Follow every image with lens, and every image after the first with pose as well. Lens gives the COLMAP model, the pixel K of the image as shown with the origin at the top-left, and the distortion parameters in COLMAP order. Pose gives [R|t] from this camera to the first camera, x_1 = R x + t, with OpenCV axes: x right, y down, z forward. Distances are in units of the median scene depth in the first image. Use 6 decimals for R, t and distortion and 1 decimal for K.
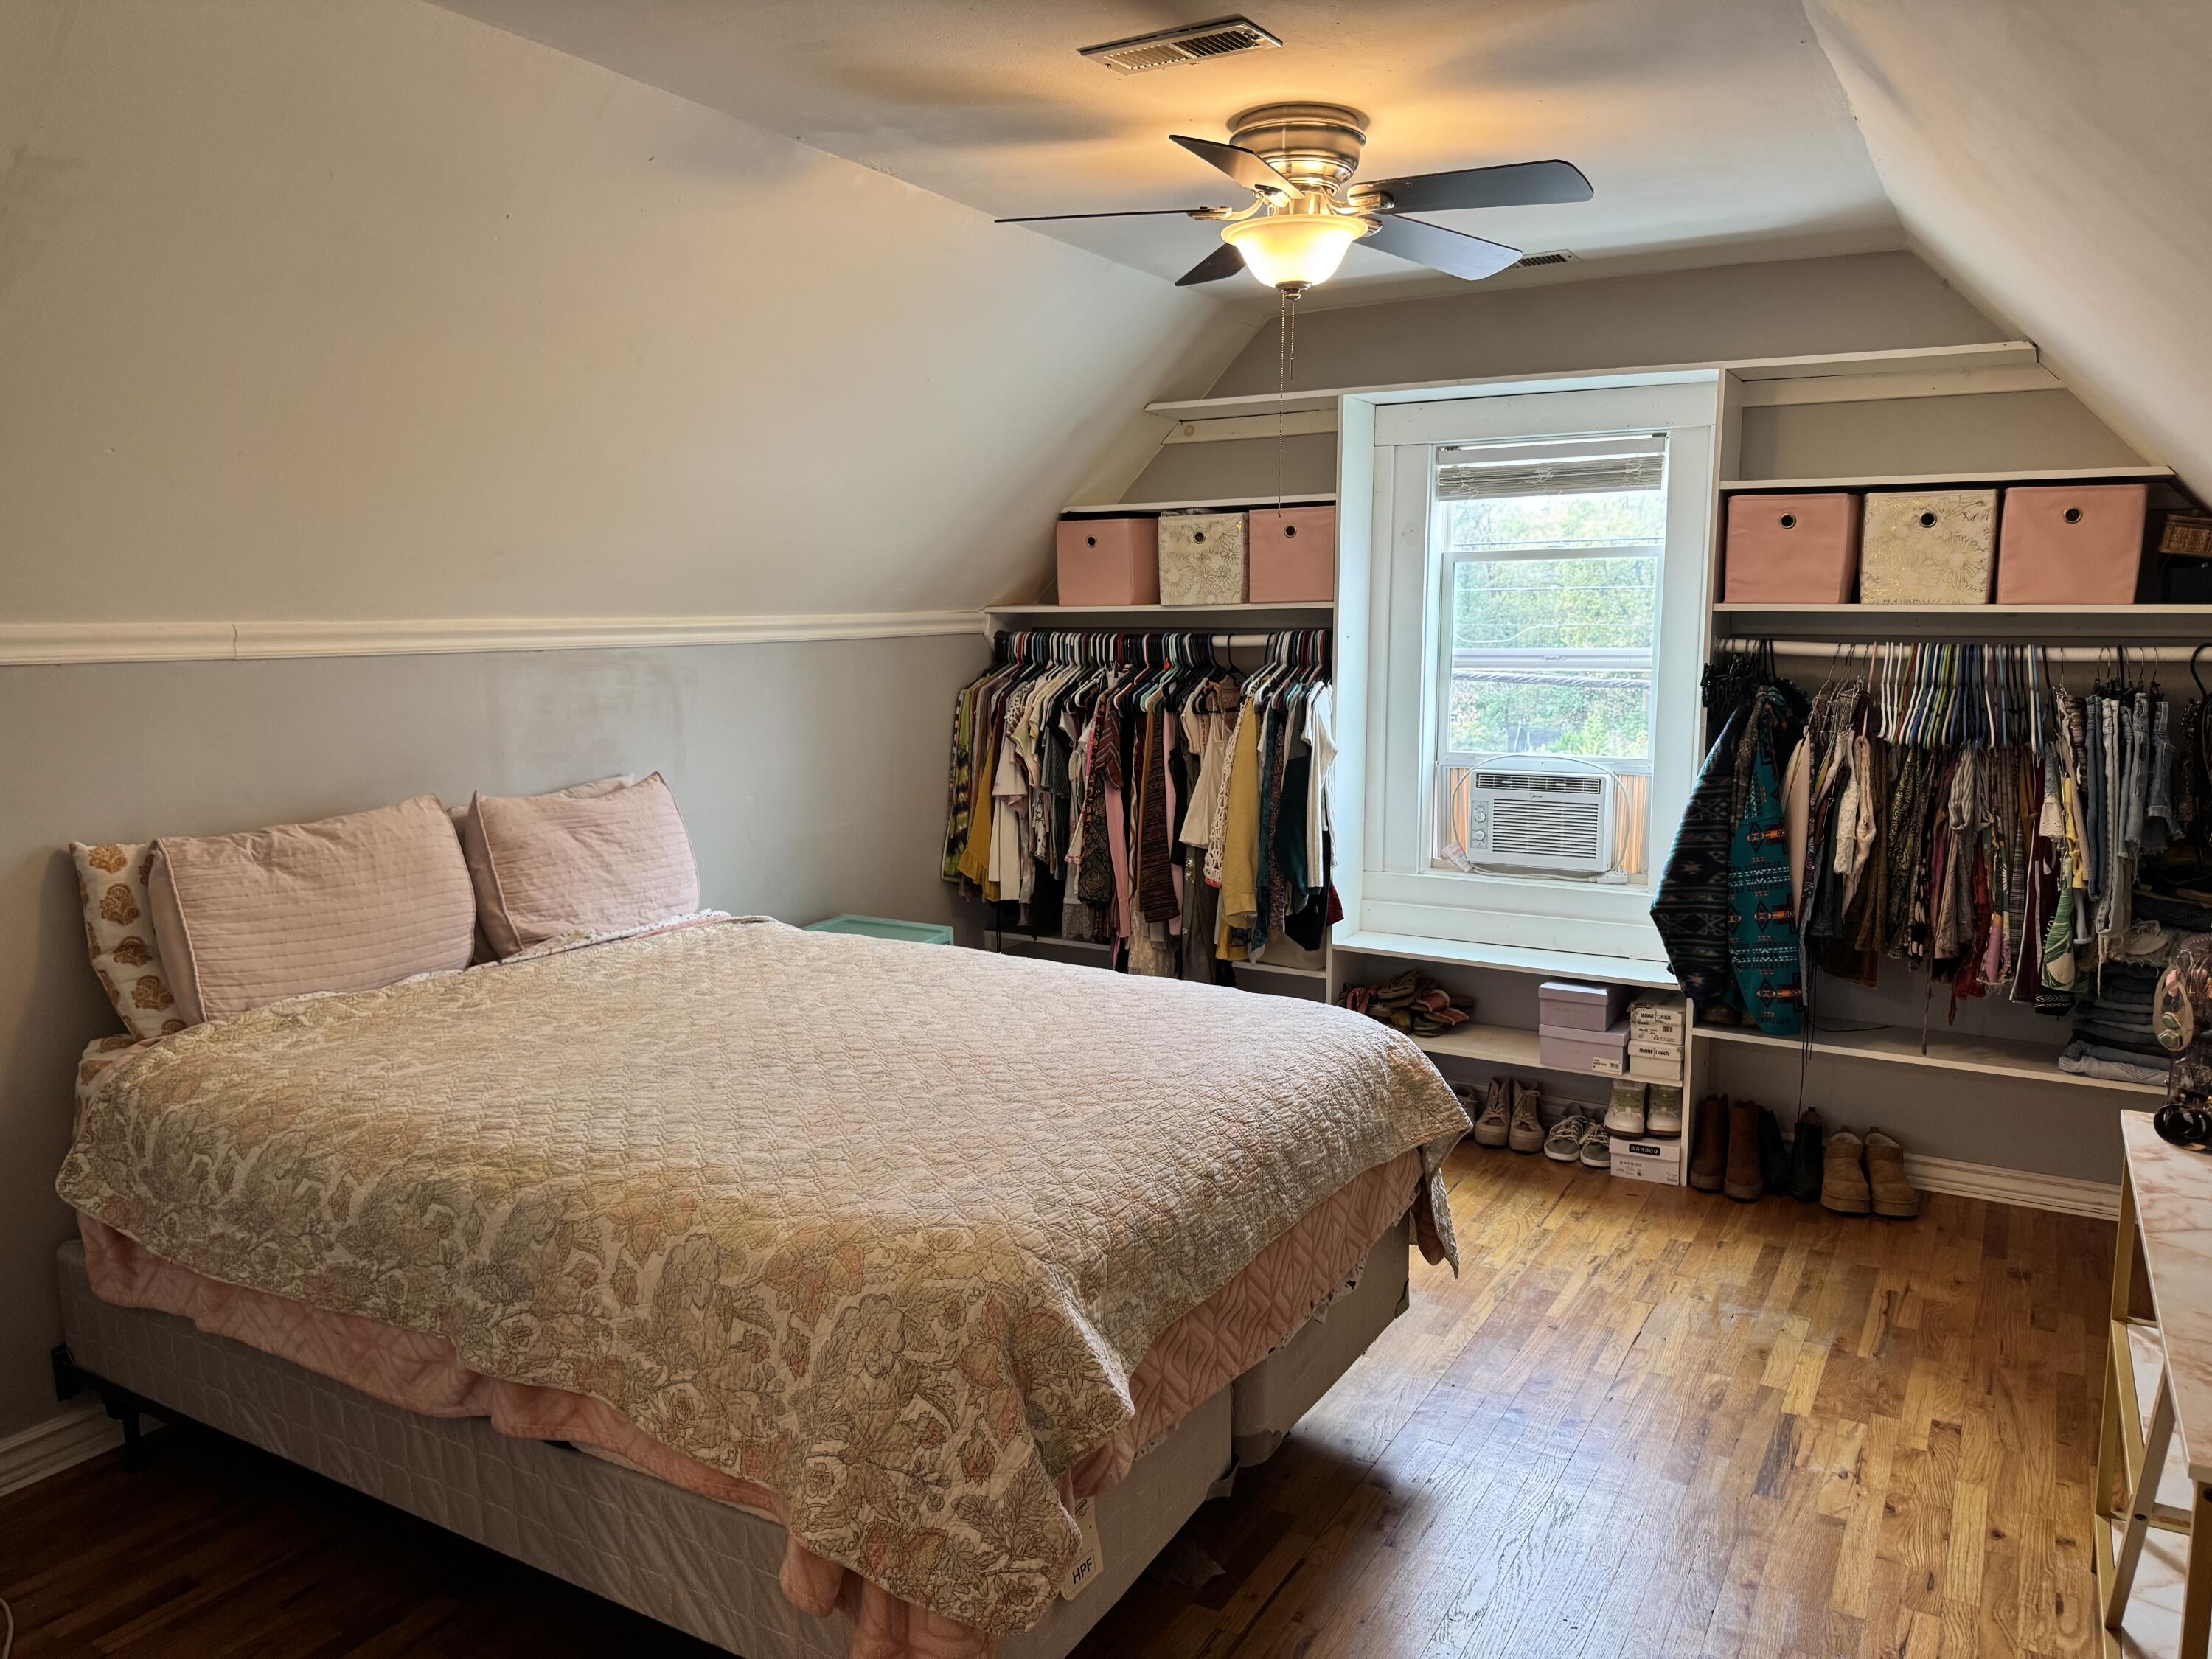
lens RADIAL K [[1581.8, 0, 1105.7], [0, 1581.8, 824.7], [0, 0, 1]] dist [0.065147, -0.081366]
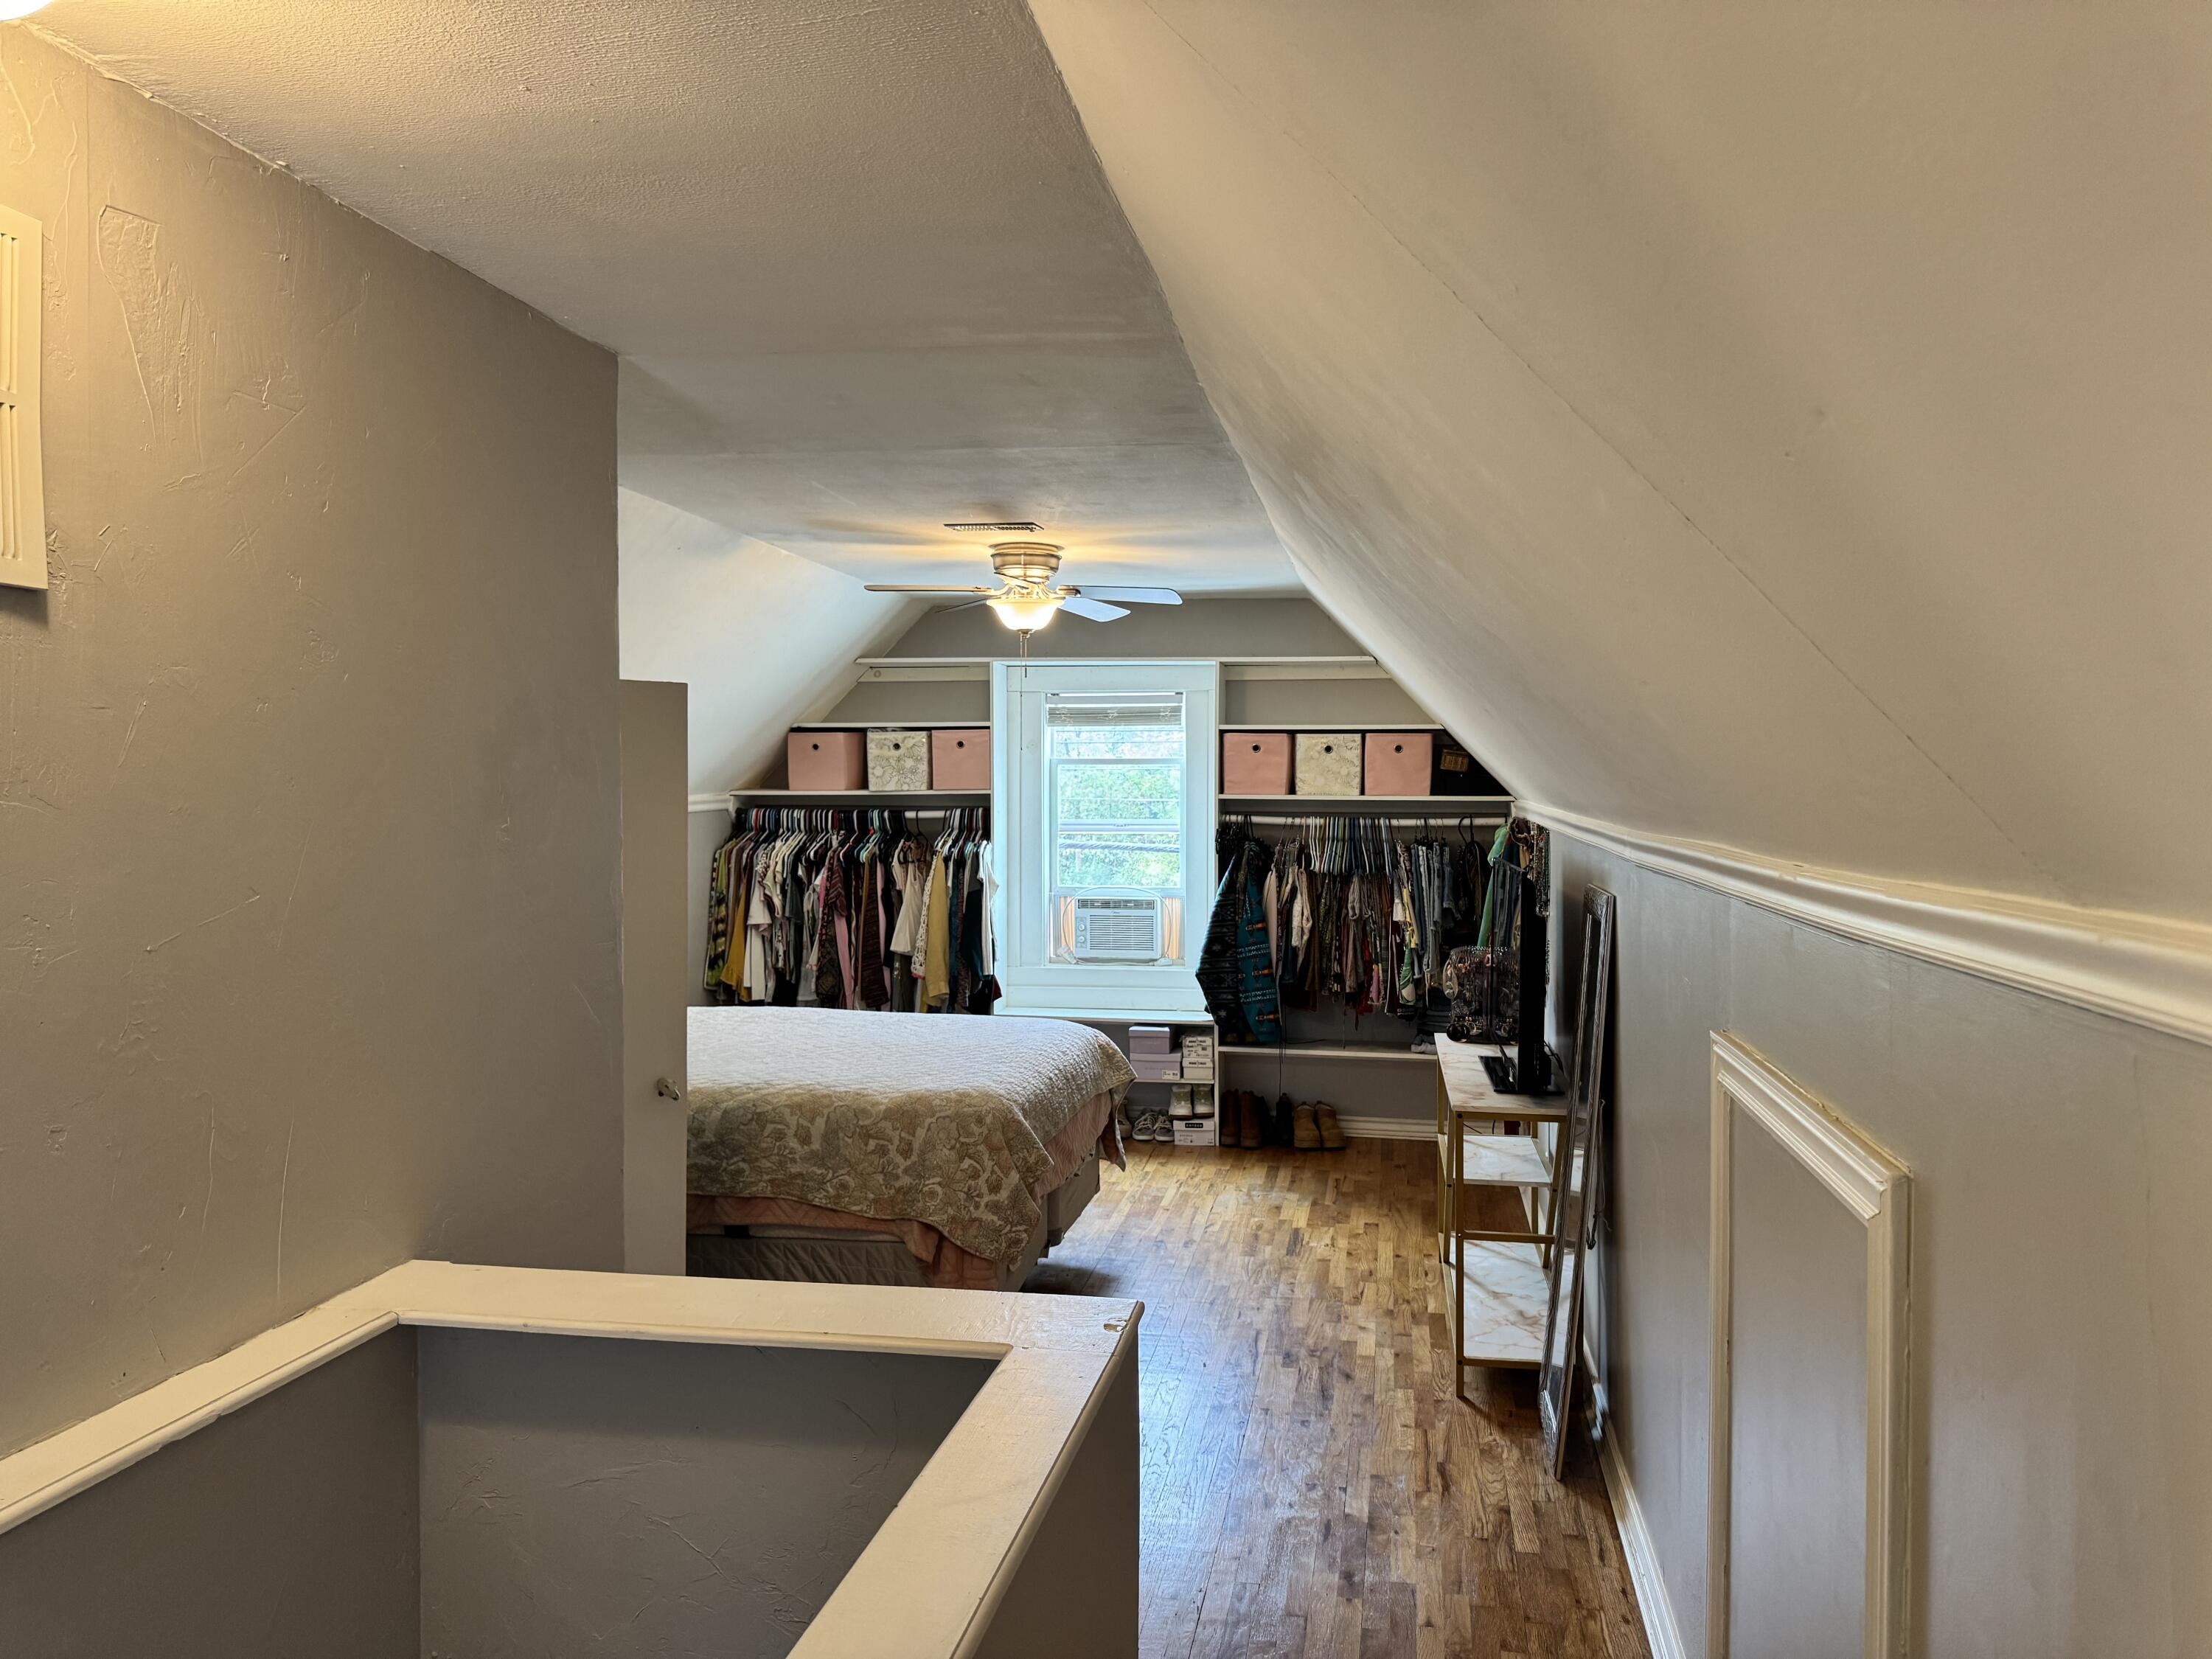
lens RADIAL K [[1586.0, 0, 1106.9], [0, 1586.0, 829.1], [0, 0, 1]] dist [0.282150, -0.000310]
pose [[0.939928, -0.008317, 0.341272, -0.323875], [0.042059, 0.994908, -0.091592, 0.052060], [-0.338773, 0.100443, 0.935491, -0.568693]]
